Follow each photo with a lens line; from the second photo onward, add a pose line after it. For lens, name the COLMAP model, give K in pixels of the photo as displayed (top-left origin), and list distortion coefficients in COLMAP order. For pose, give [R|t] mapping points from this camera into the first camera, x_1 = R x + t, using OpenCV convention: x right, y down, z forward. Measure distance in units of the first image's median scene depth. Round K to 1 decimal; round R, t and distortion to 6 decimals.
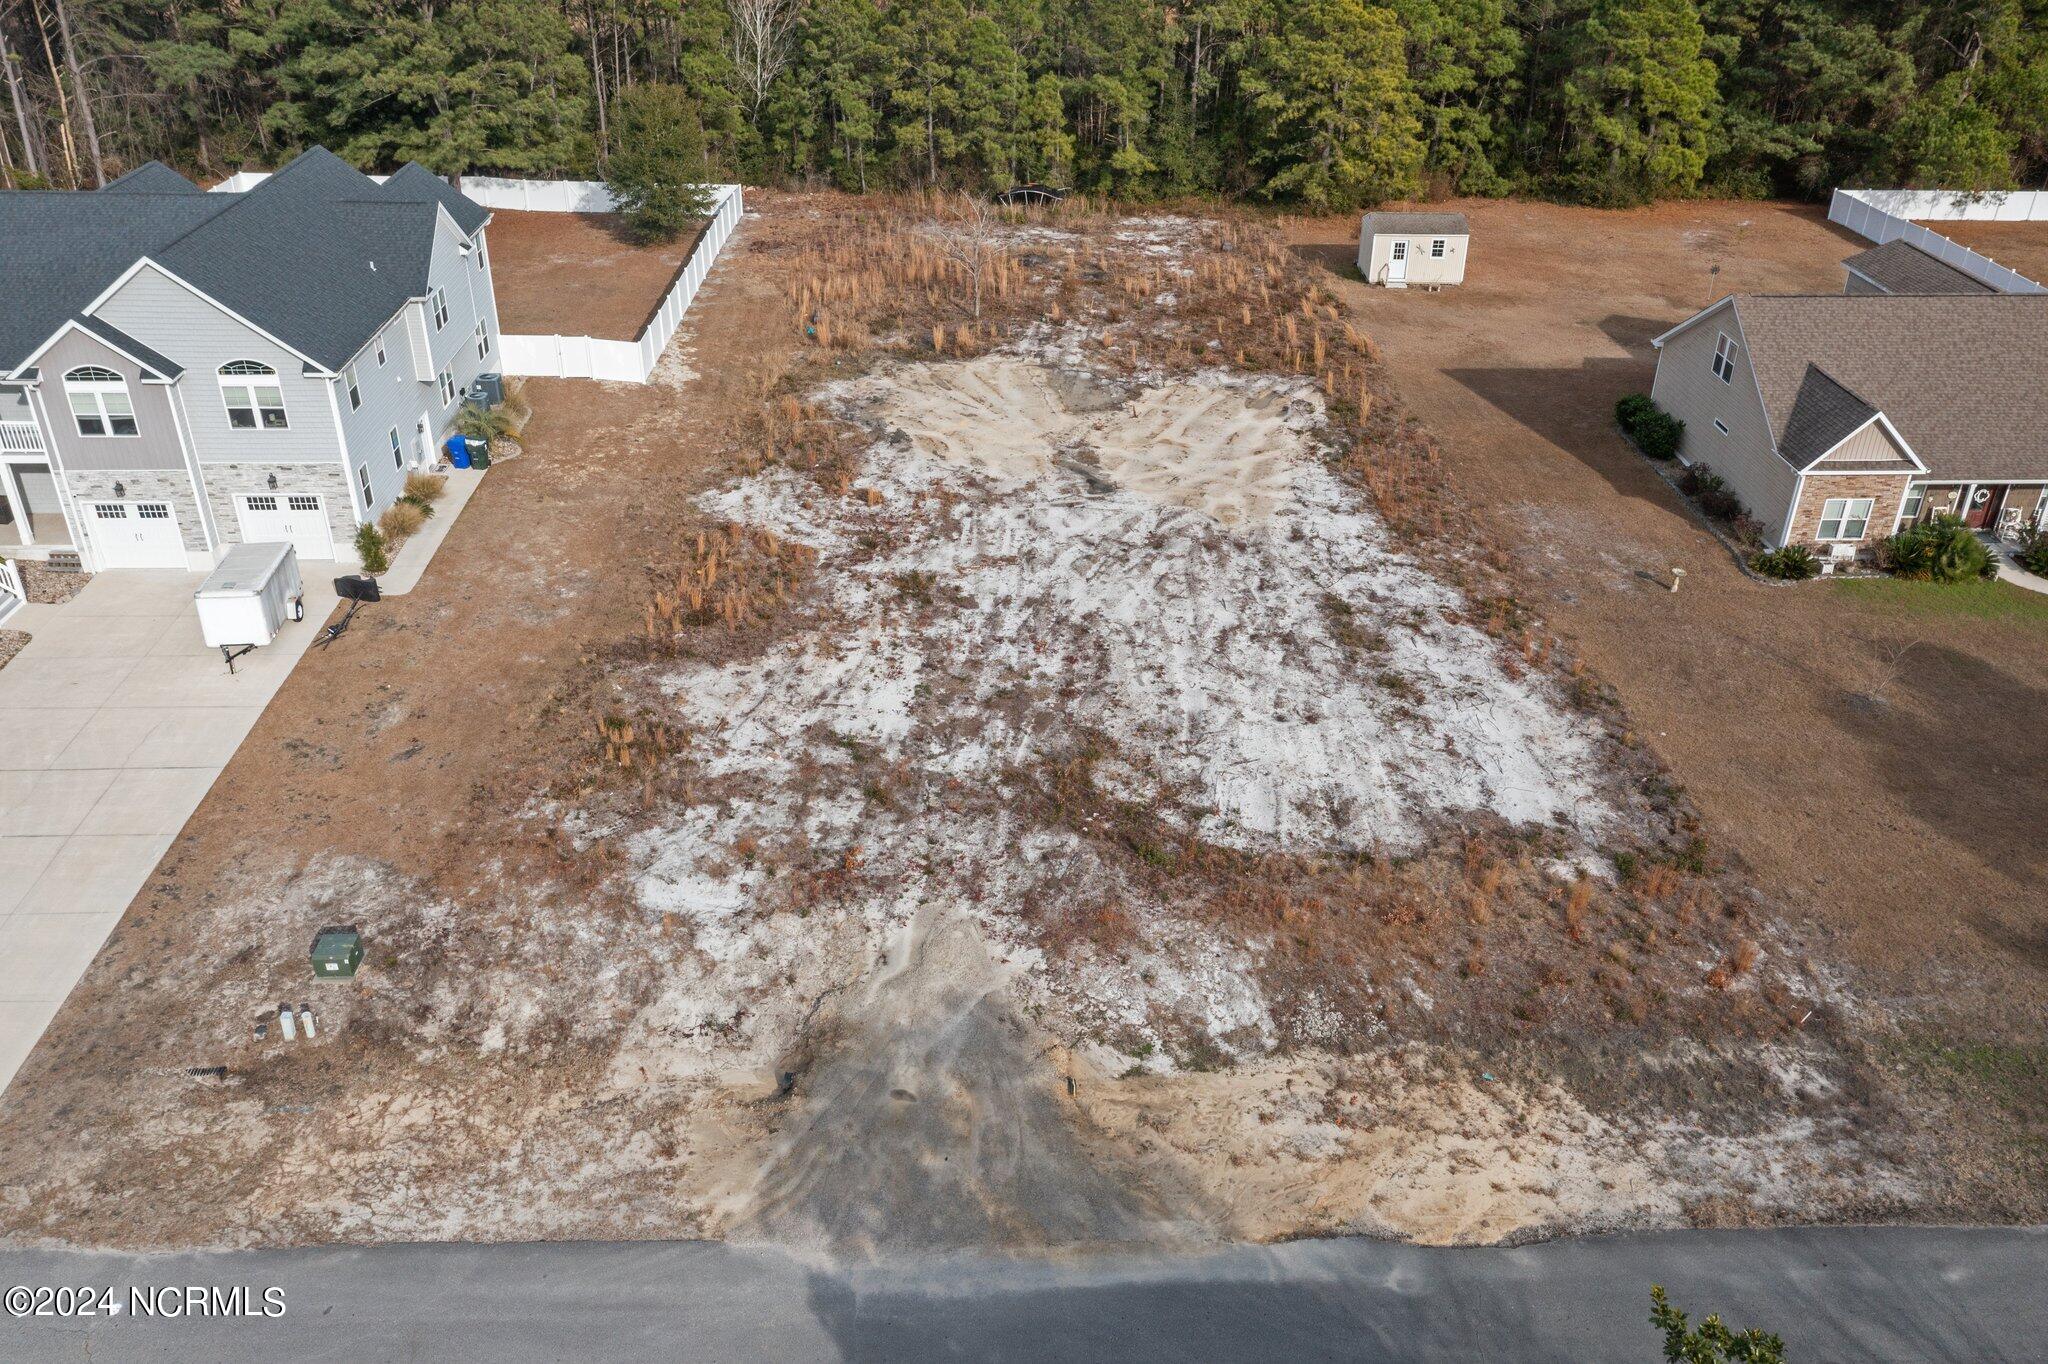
lens RADIAL K [[1620.0, 0, 1021.9], [0, 1620.0, 685.2], [0, 0, 1]] dist [-0.004746, 0.013039]
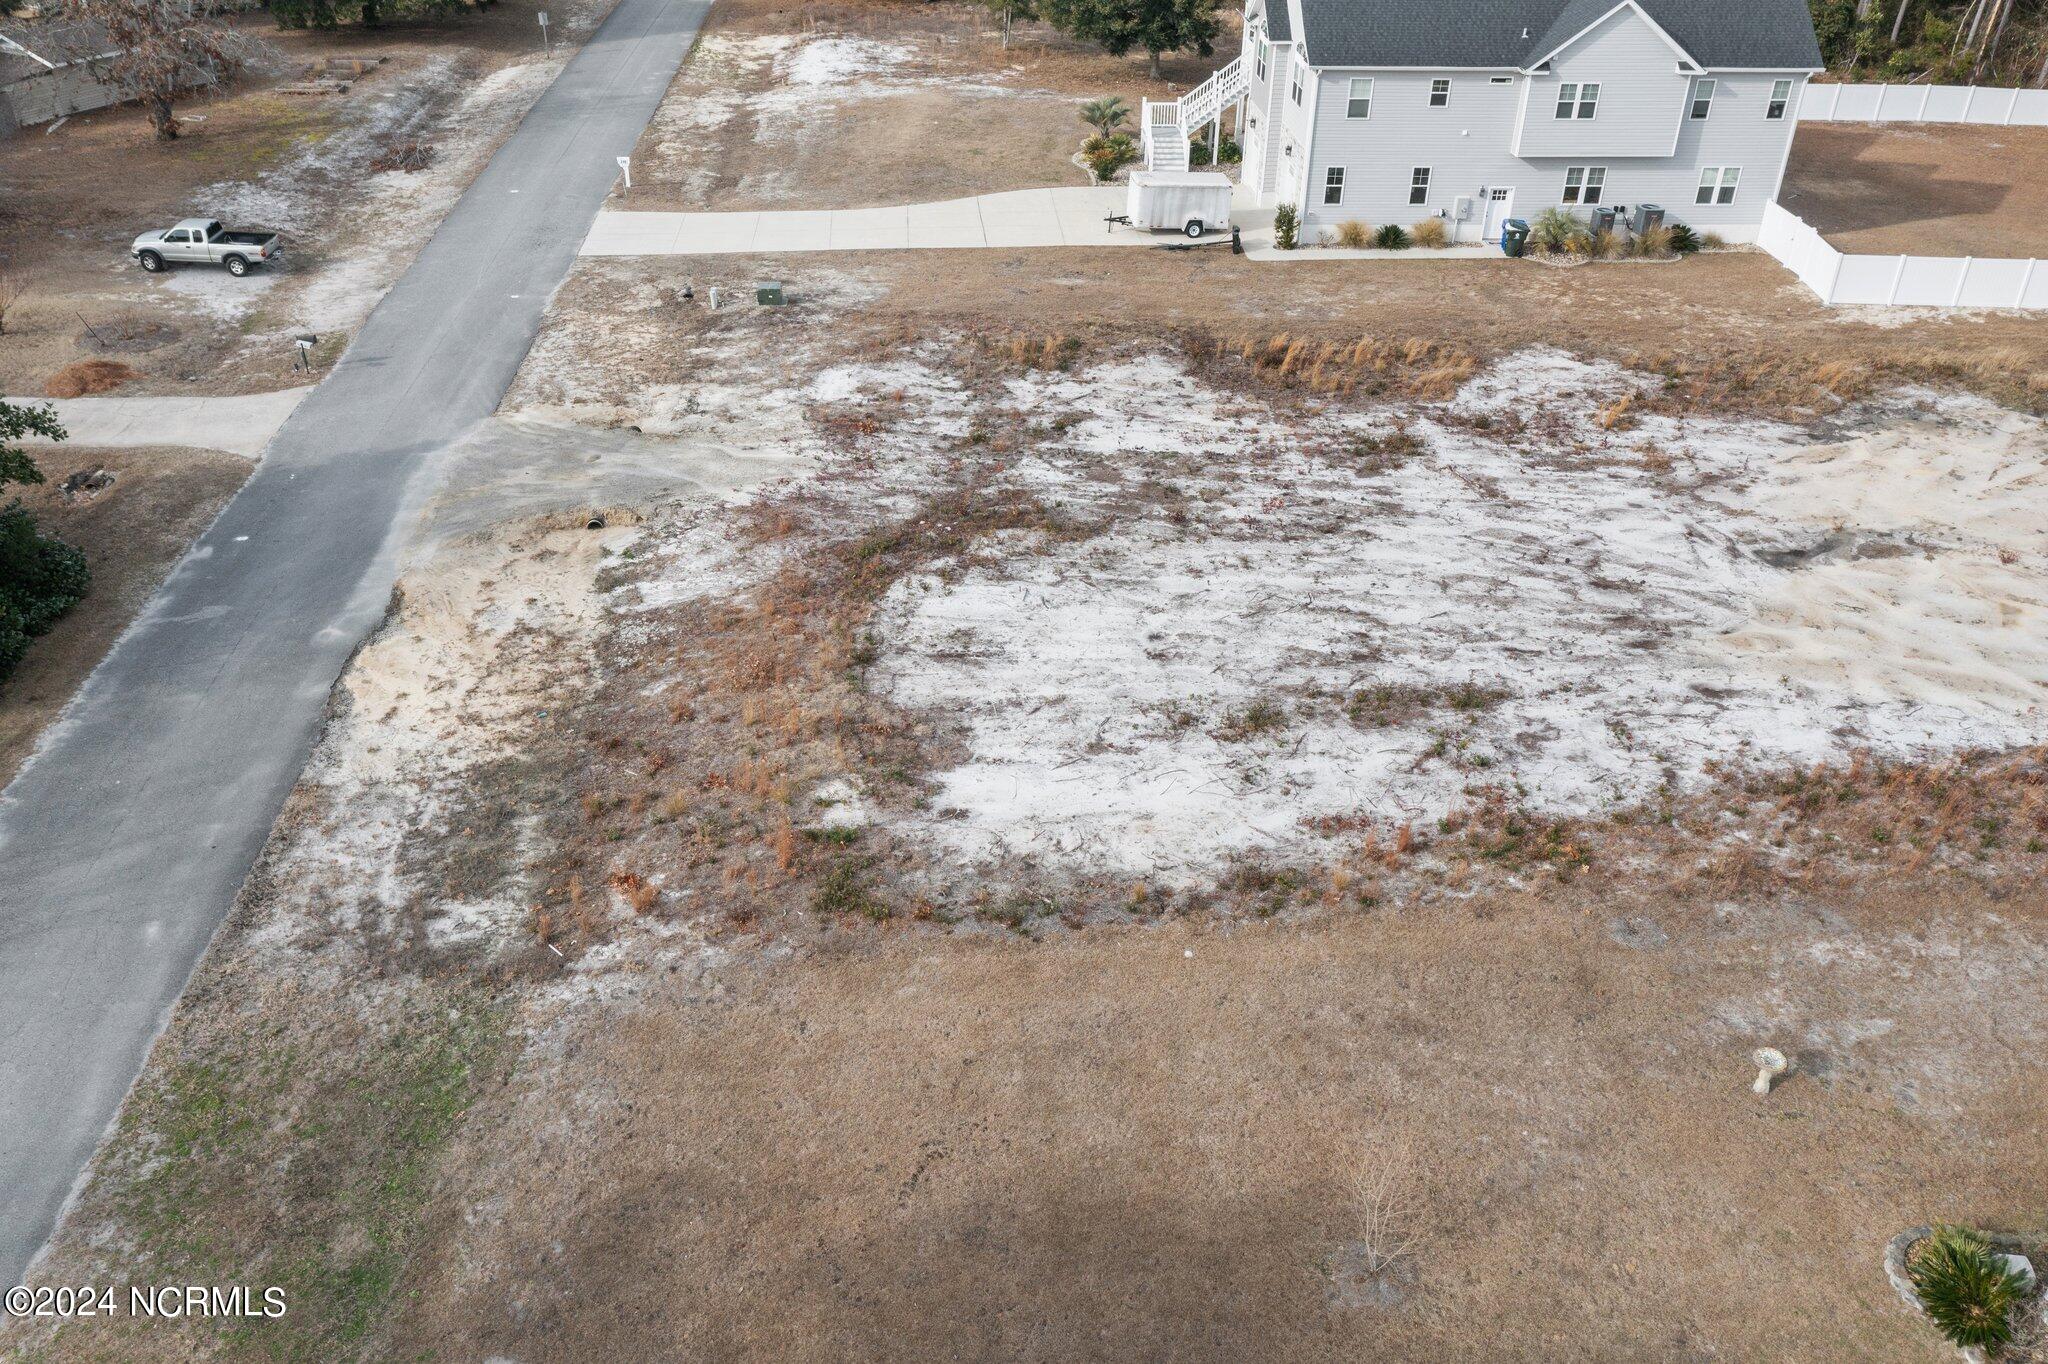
lens RADIAL K [[1624.2, 0, 1024.0], [0, 1624.2, 682.0], [0, 0, 1]] dist [-0.001147, 0.006292]
pose [[0.021904, 0.519679, -0.854081, 0.824067], [-0.518773, 0.736183, 0.434637, -0.269663], [0.854631, 0.433554, 0.285721, 0.678414]]
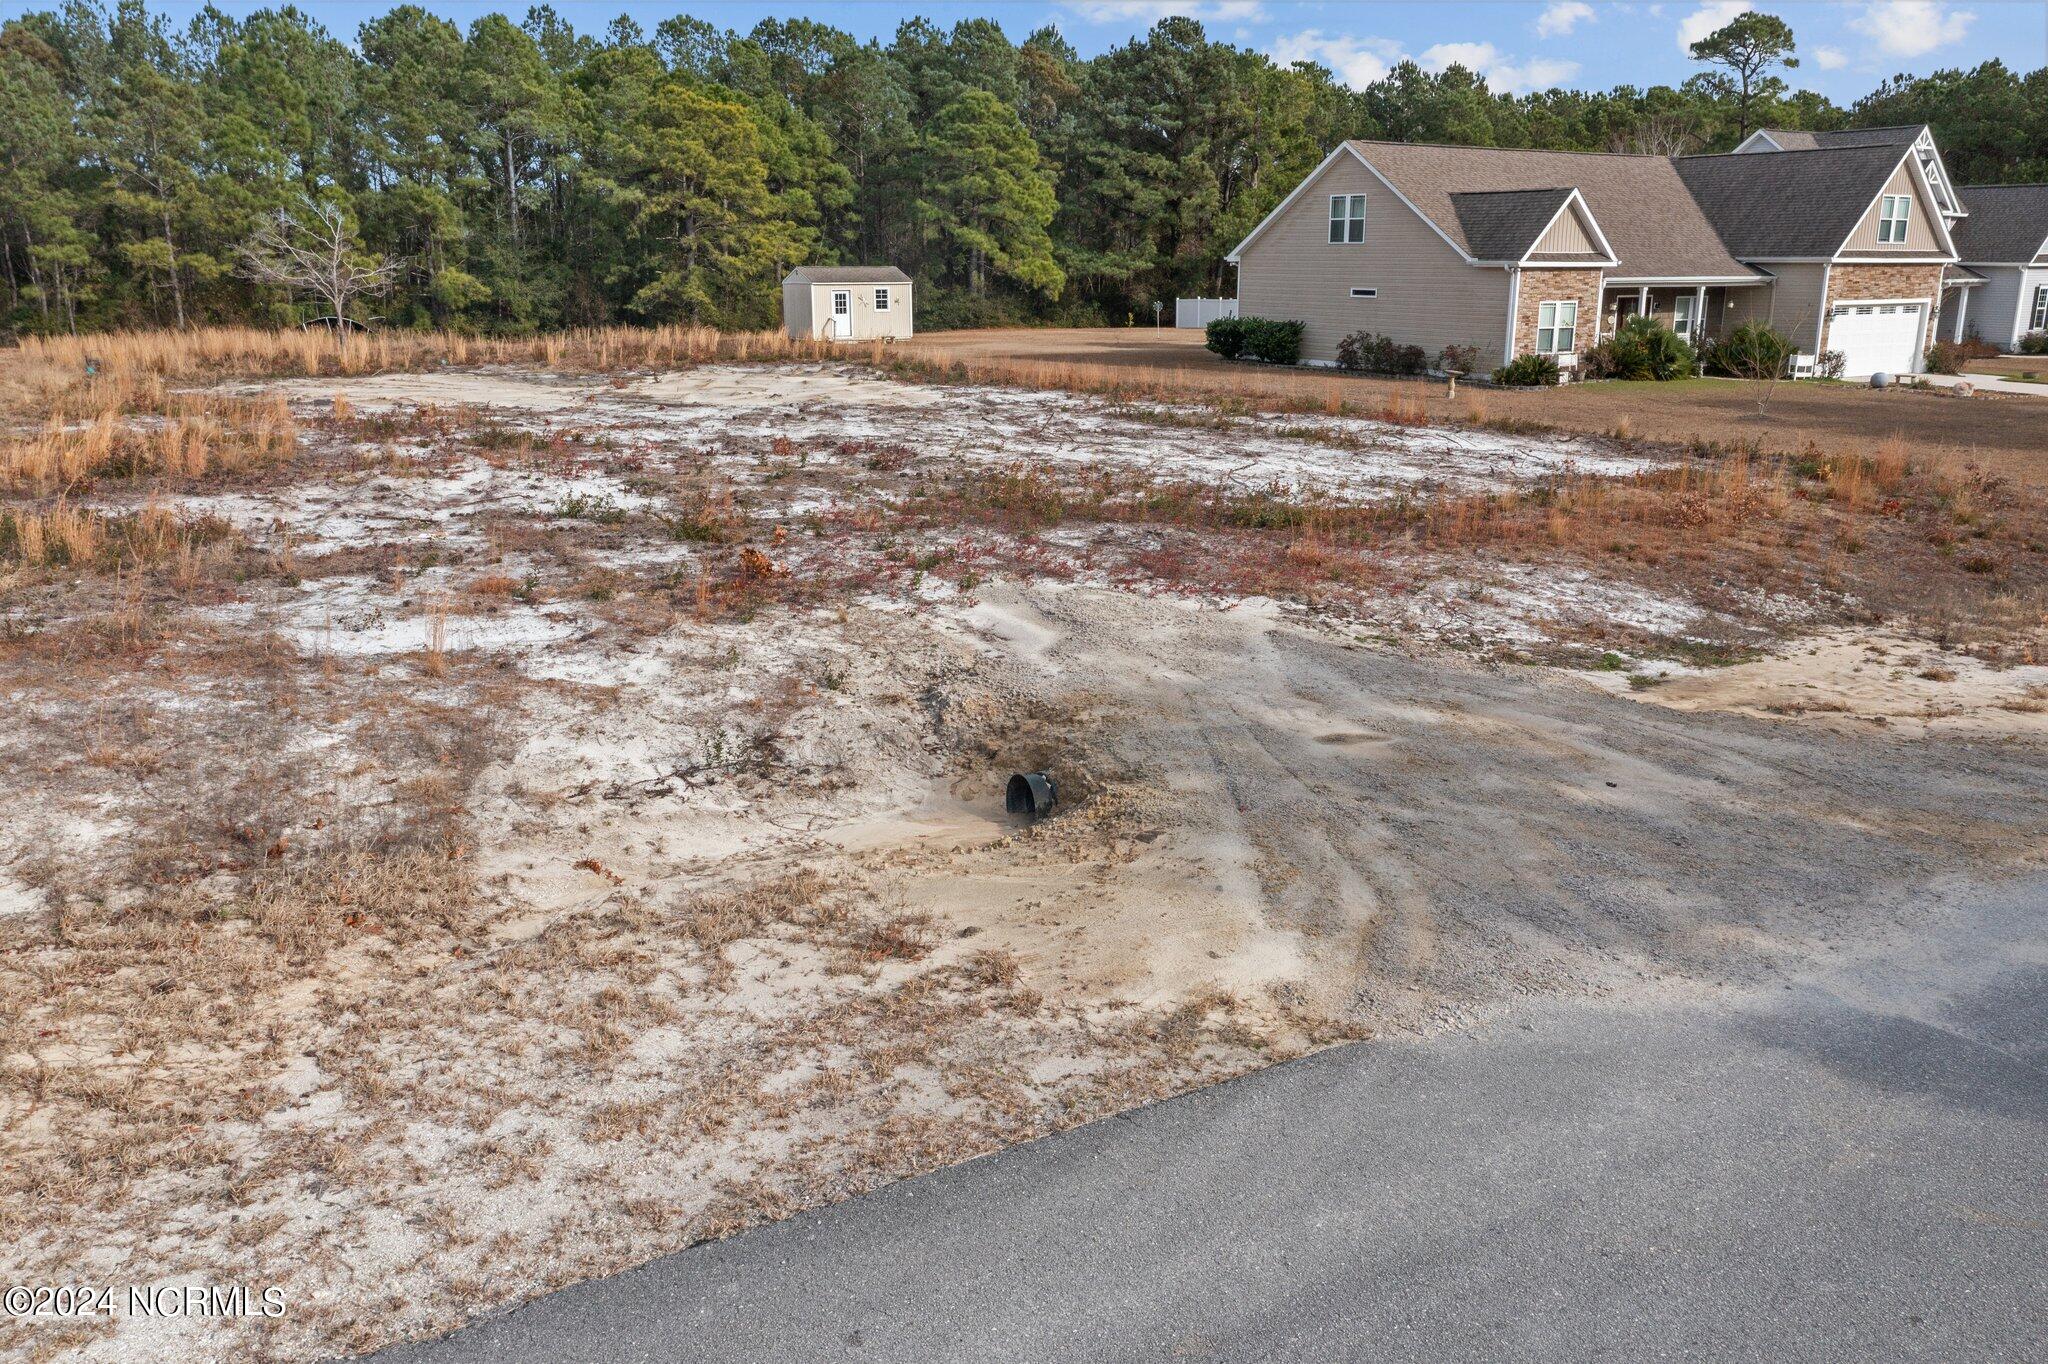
lens RADIAL K [[1622.5, 0, 1021.1], [0, 1622.5, 681.7], [0, 0, 1]] dist [0.001592, 0.000166]
pose [[0.865497, -0.134239, 0.482592, -0.214705], [0.258101, 0.945196, -0.199969, 0.200790], [-0.429301, 0.297630, 0.852712, 0.483111]]
